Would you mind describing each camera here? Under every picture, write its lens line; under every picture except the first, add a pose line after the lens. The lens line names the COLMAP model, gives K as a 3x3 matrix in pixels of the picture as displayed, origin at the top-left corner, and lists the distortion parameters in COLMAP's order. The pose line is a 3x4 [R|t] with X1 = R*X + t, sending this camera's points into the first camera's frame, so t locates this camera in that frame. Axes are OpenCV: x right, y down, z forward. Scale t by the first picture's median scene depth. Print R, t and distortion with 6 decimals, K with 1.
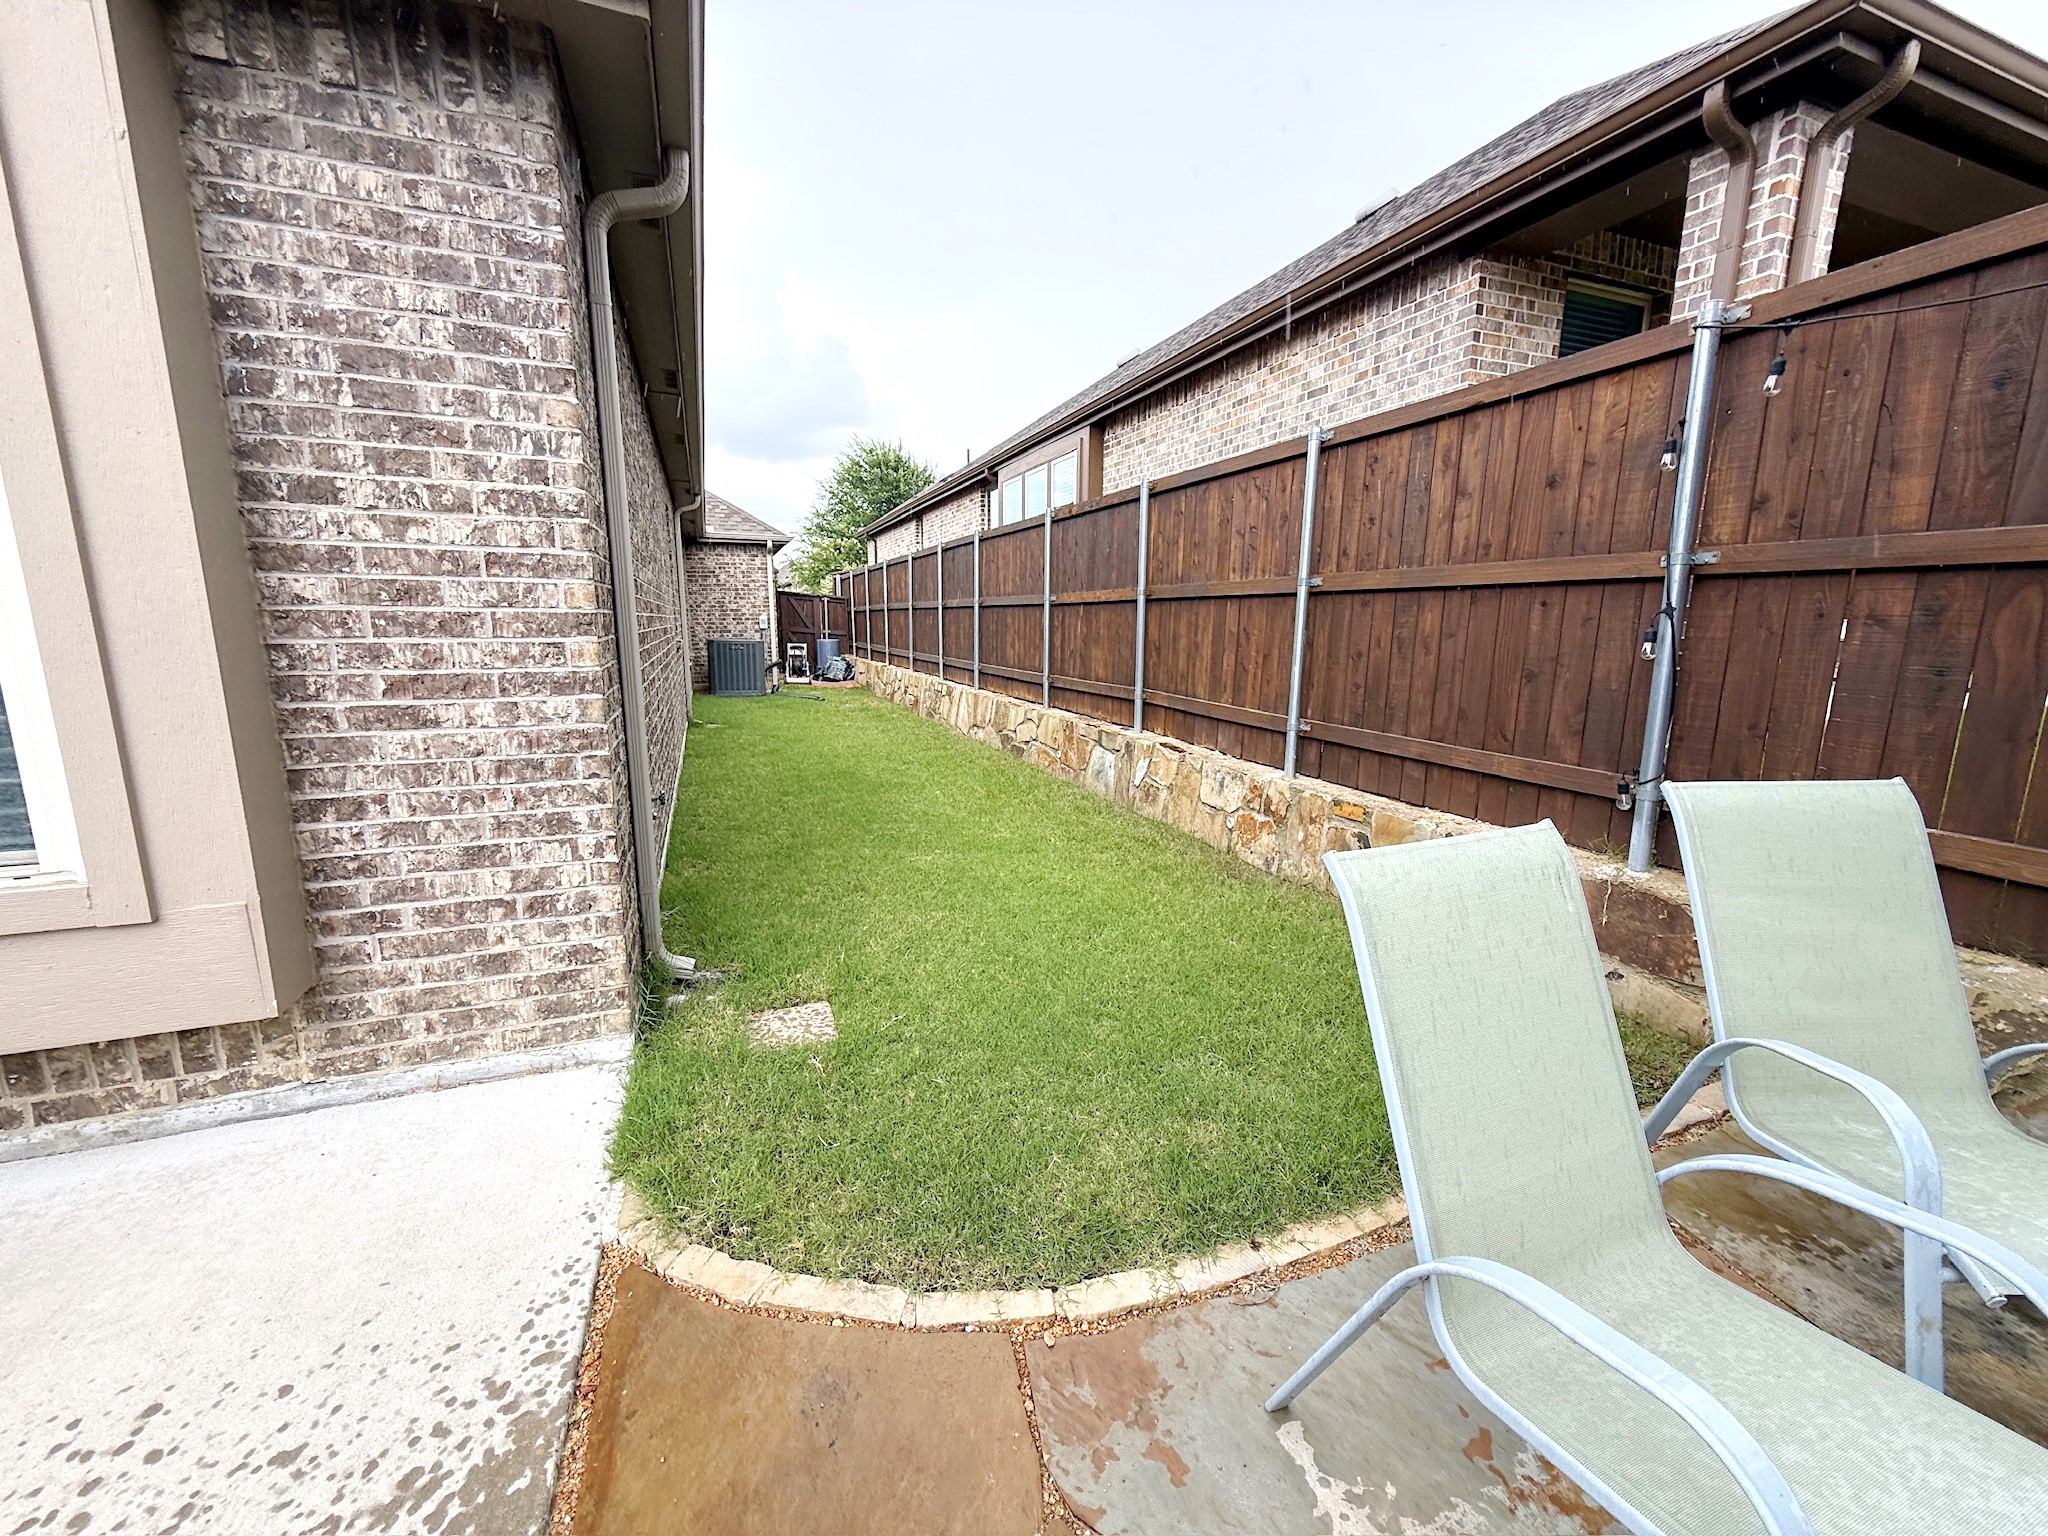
lens RADIAL K [[817.7, 0, 1026.4], [0, 817.7, 772.5], [0, 0, 1]] dist [0.002092, -0.000250]
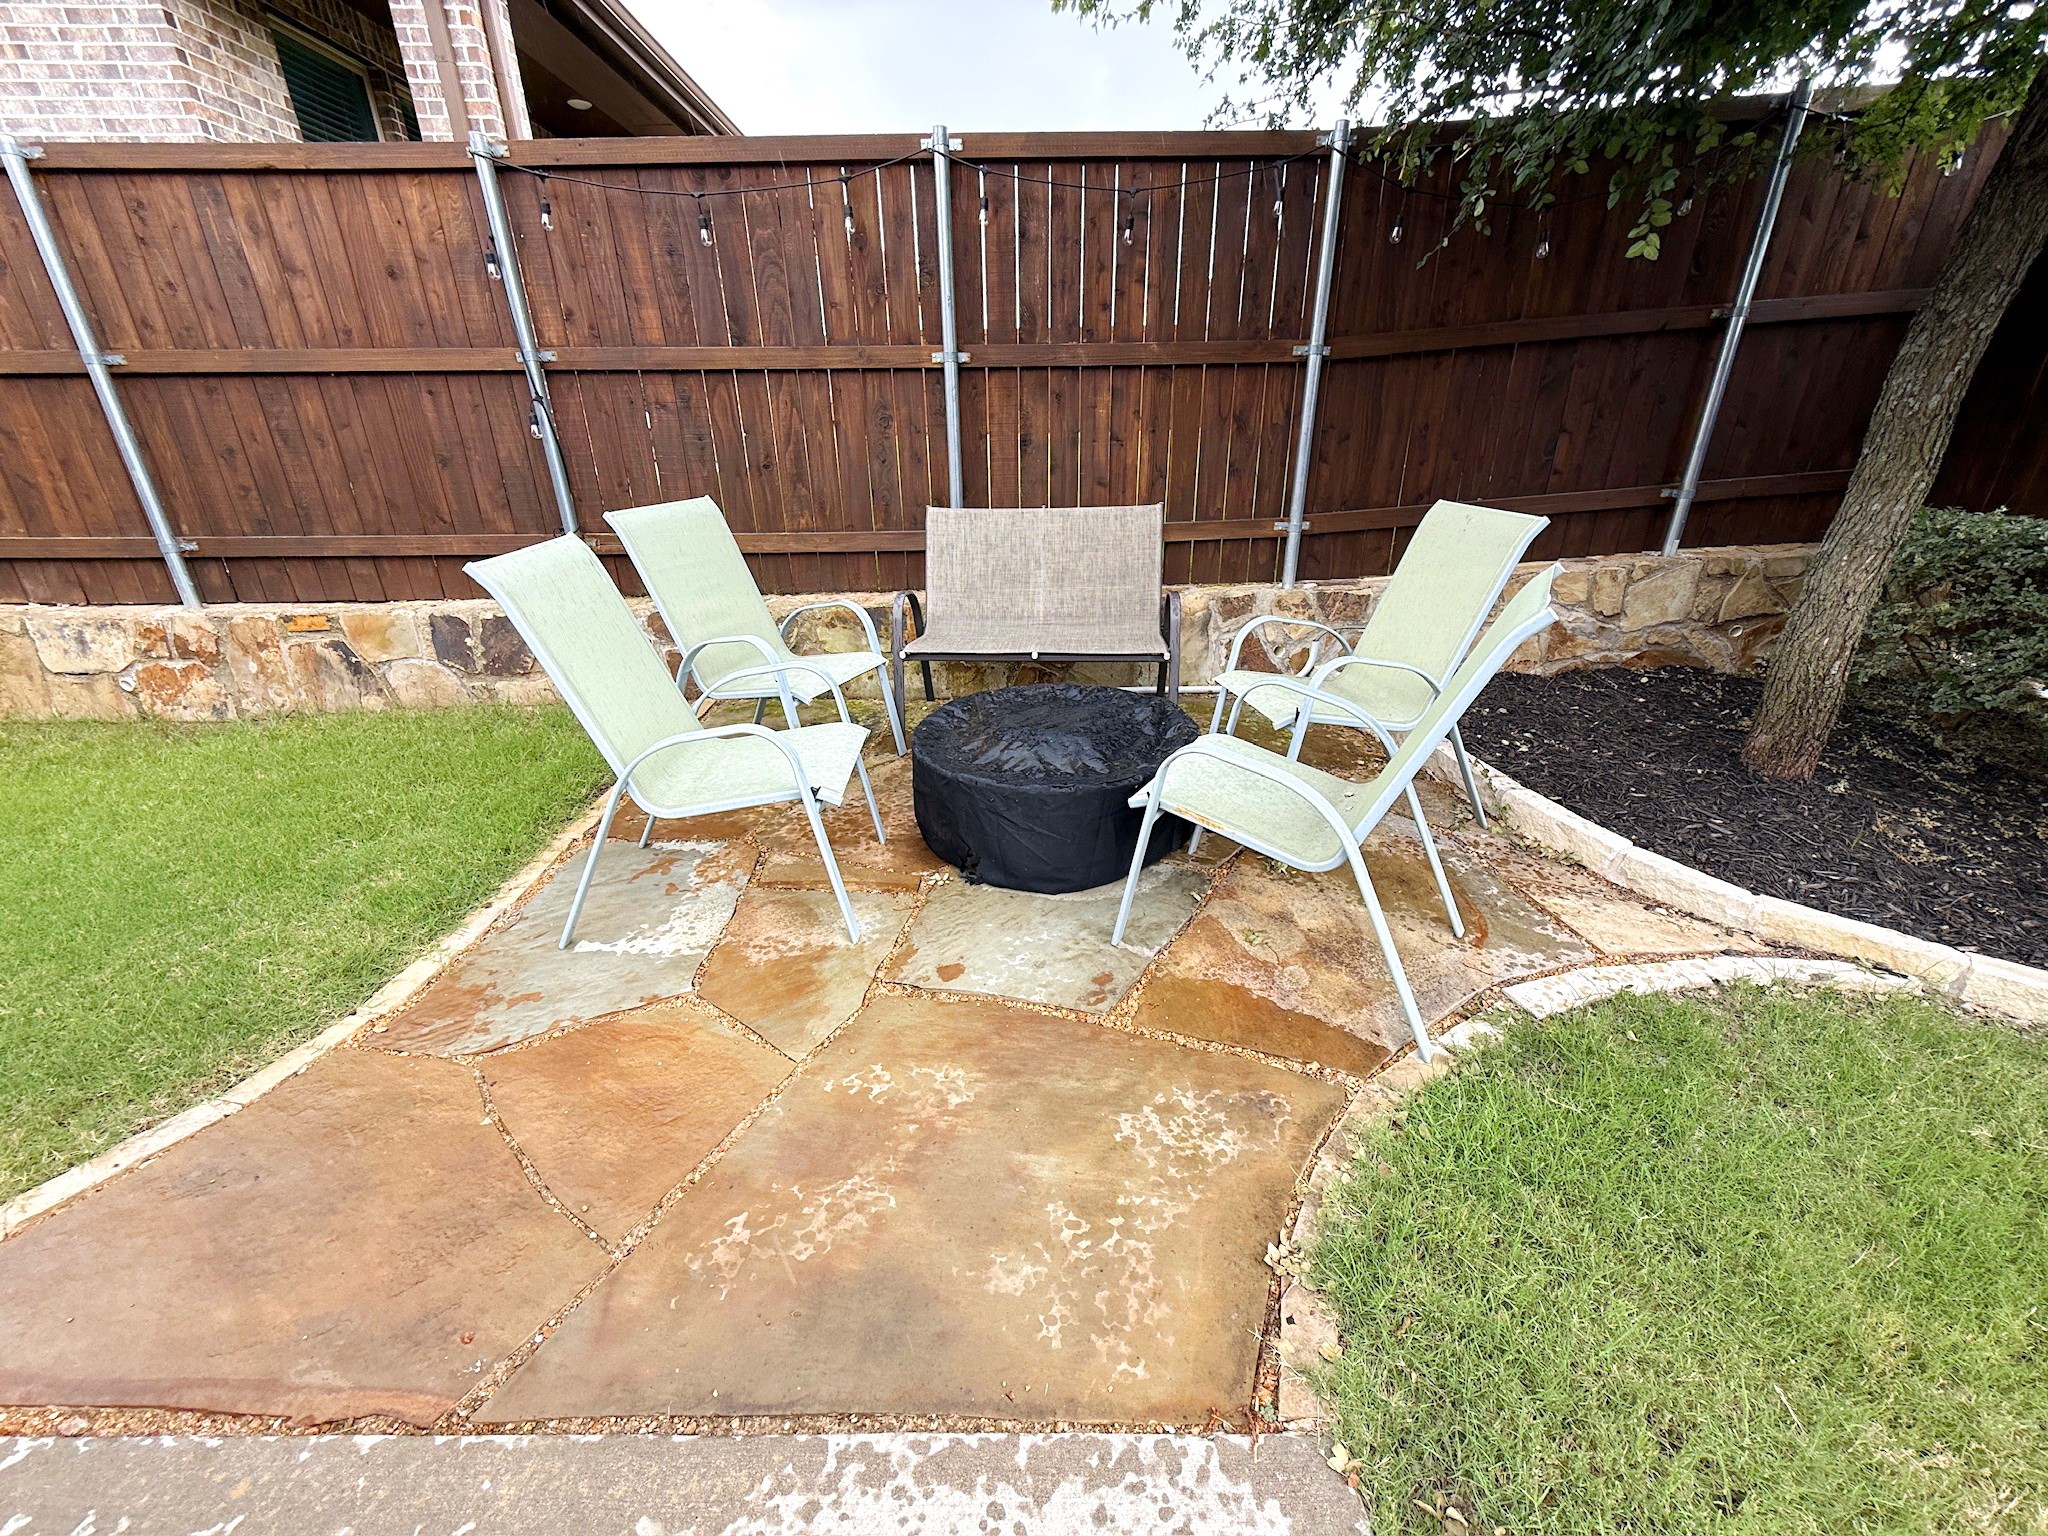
lens RADIAL K [[817.7, 0, 1028.7], [0, 817.7, 766.4], [0, 0, 1]] dist [0.002092, -0.000250]
pose [[0.344682, -0.377902, 0.859293, -0.226183], [0.183378, 0.924859, 0.333179, 0.041844], [-0.920634, 0.042735, 0.388081, -0.159497]]
